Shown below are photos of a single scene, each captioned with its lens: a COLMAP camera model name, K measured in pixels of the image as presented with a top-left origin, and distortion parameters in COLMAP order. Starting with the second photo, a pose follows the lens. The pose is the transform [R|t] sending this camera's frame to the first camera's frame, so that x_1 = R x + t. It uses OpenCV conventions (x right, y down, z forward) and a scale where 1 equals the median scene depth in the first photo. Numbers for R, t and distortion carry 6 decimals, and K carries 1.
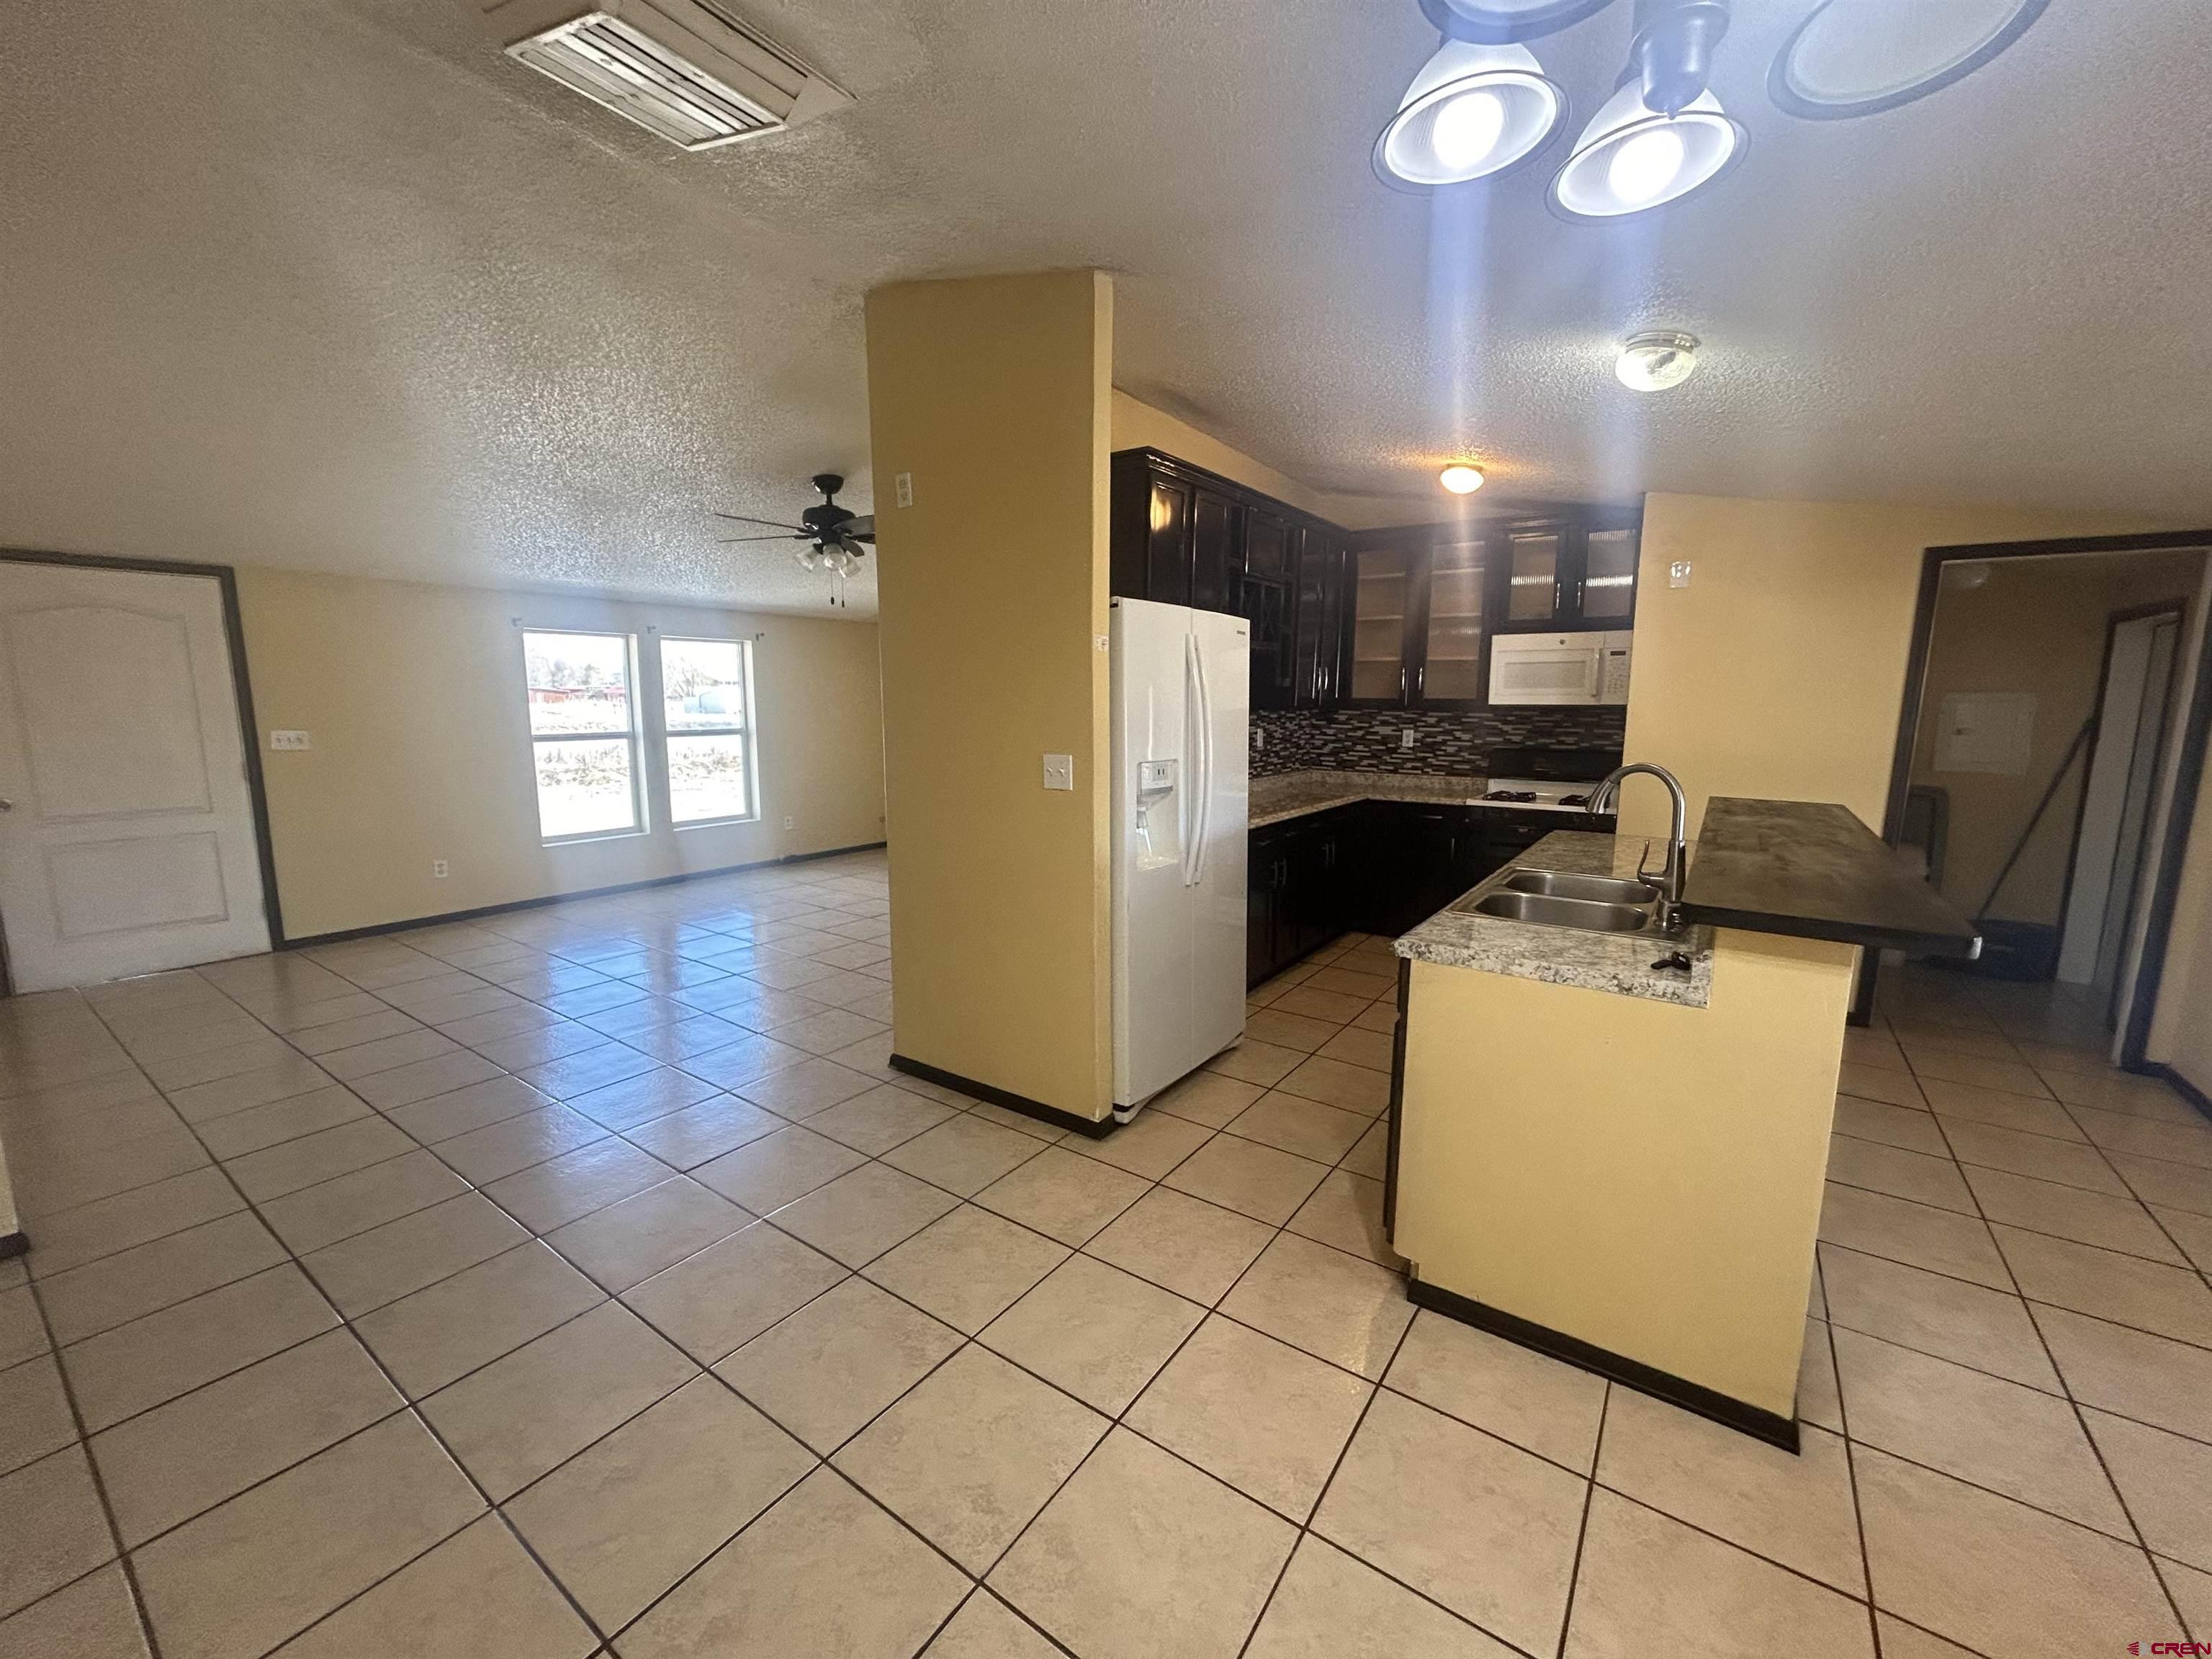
lens RADIAL K [[885.5, 0, 1106.0], [0, 885.5, 829.5], [0, 0, 1]] dist [-0.001141, -0.000048]
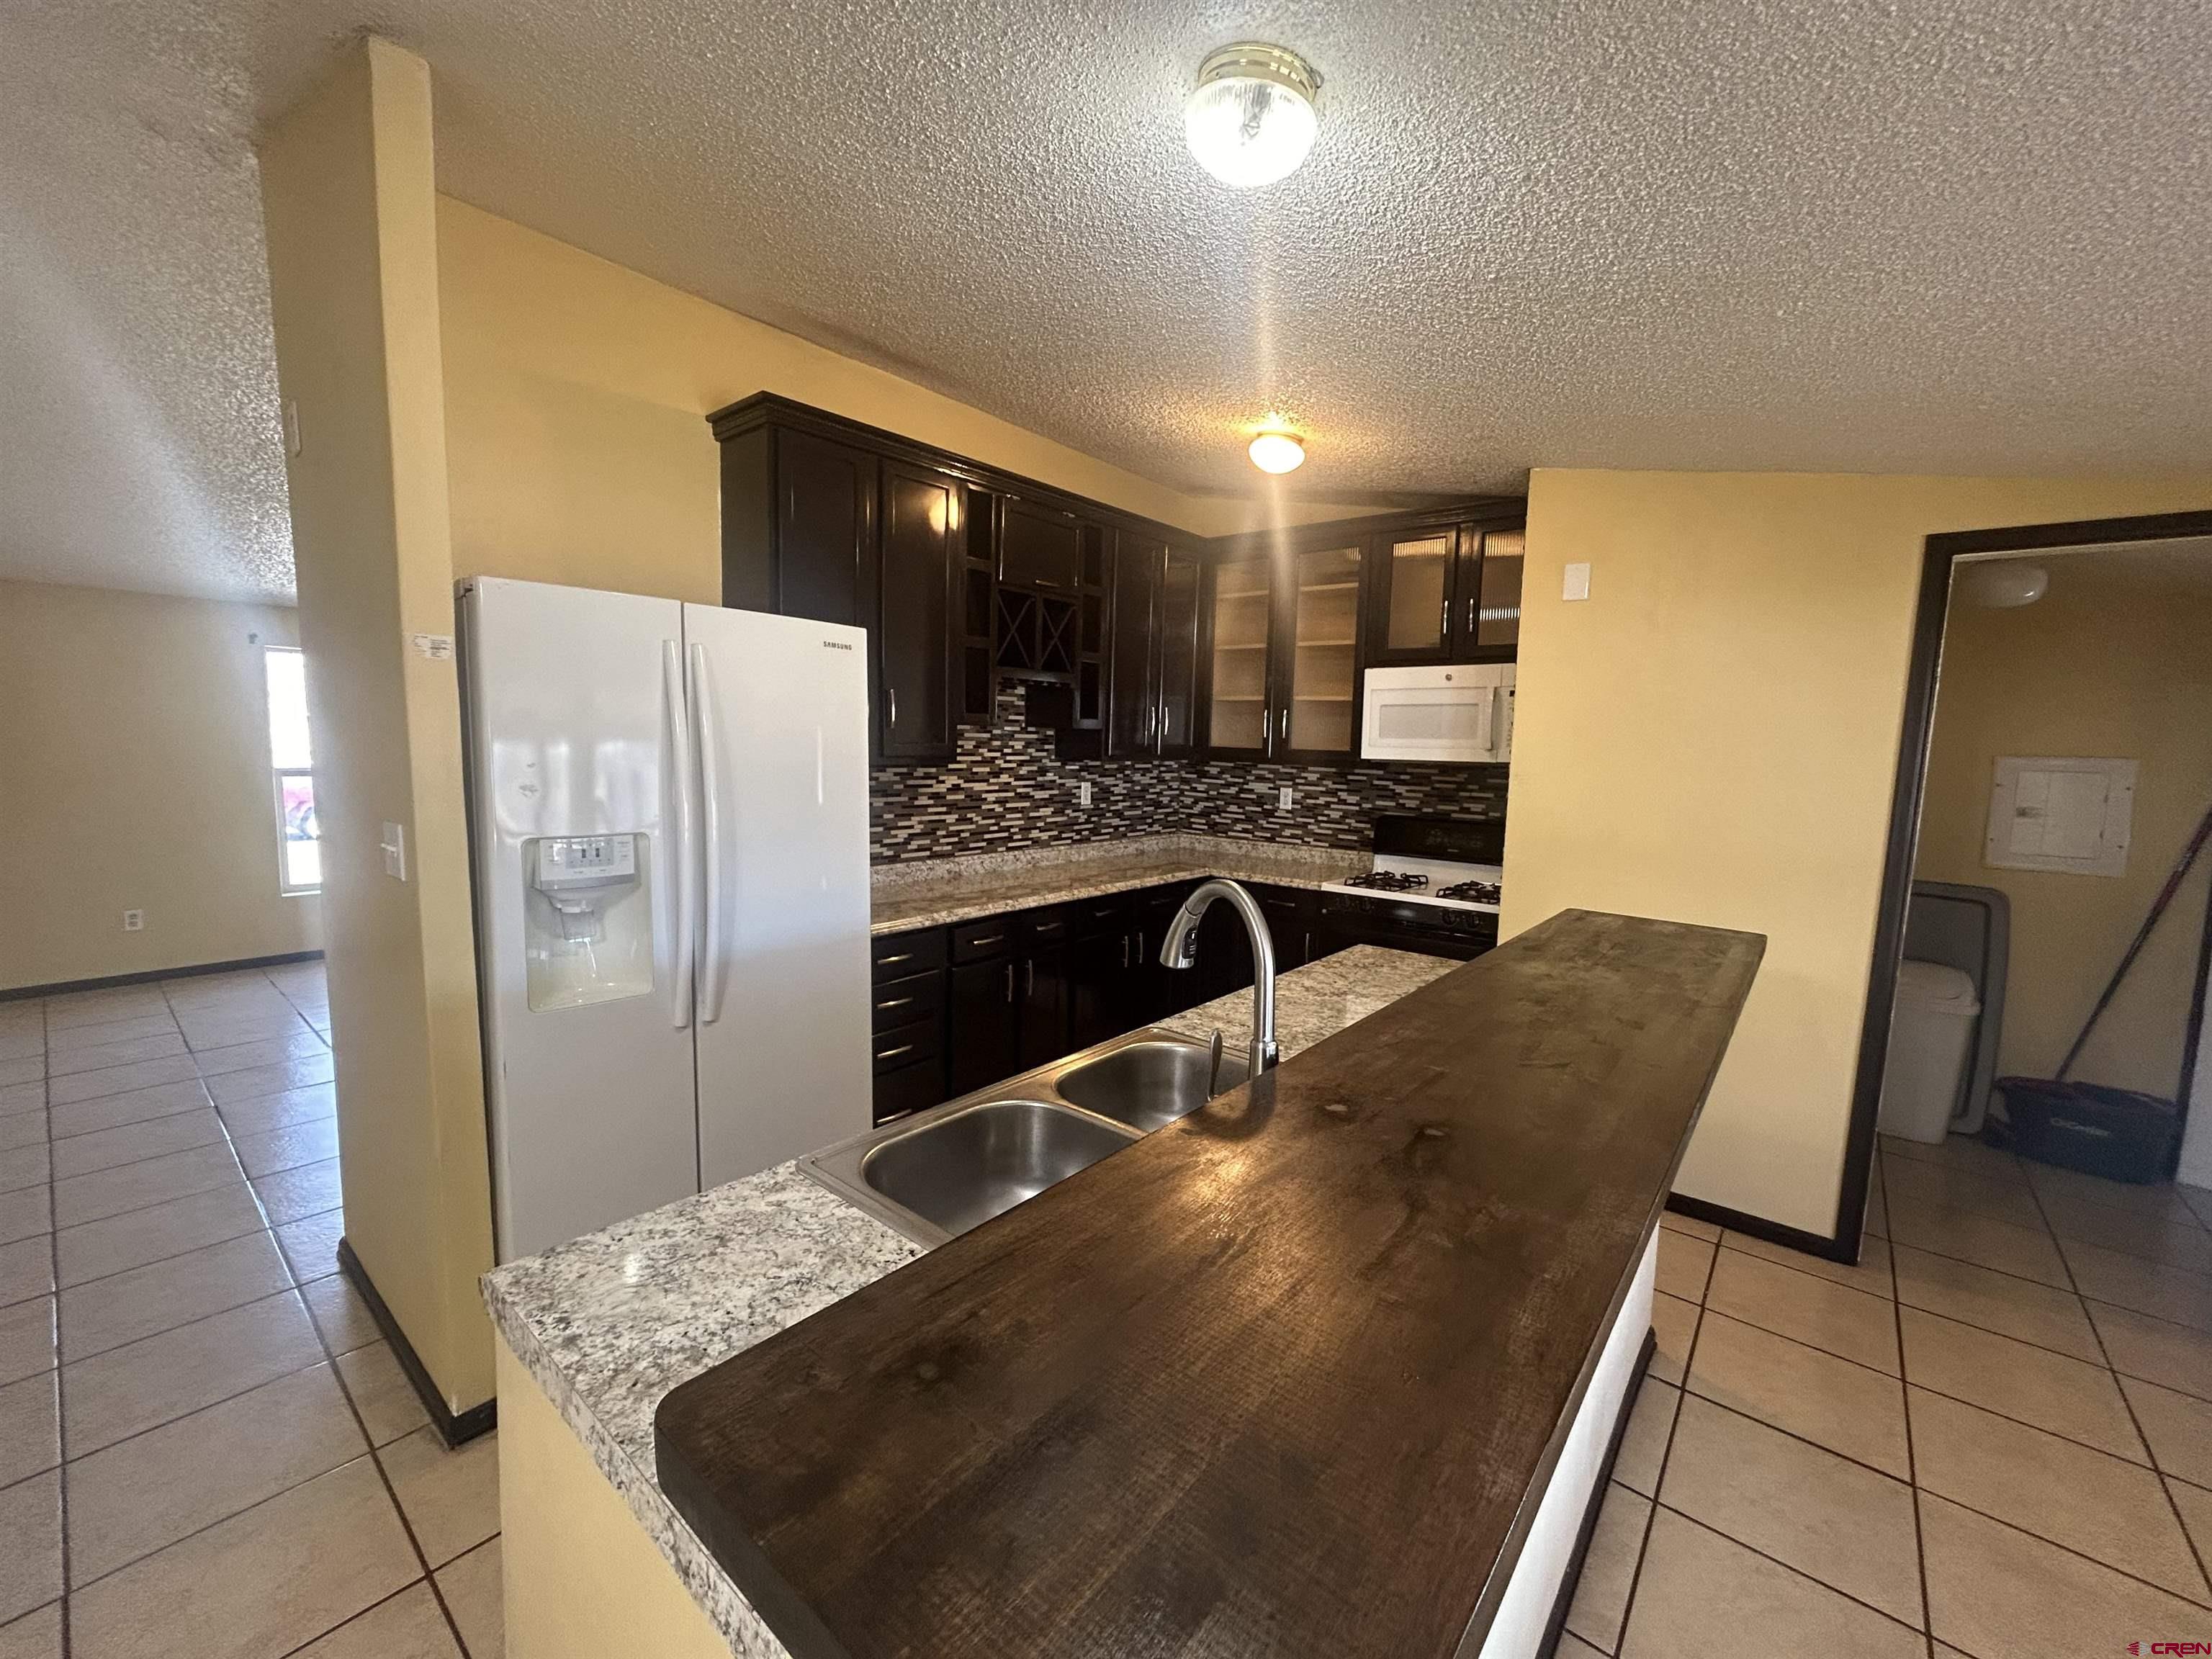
lens RADIAL K [[883.2, 0, 1107.9], [0, 883.2, 829.9], [0, 0, 1]] dist [0.002129, -0.000372]
pose [[0.996693, 0.029402, -0.075747, 0.279015], [-0.033011, 0.998357, -0.046845, -0.037583], [0.074245, 0.049190, 0.996026, 0.231553]]
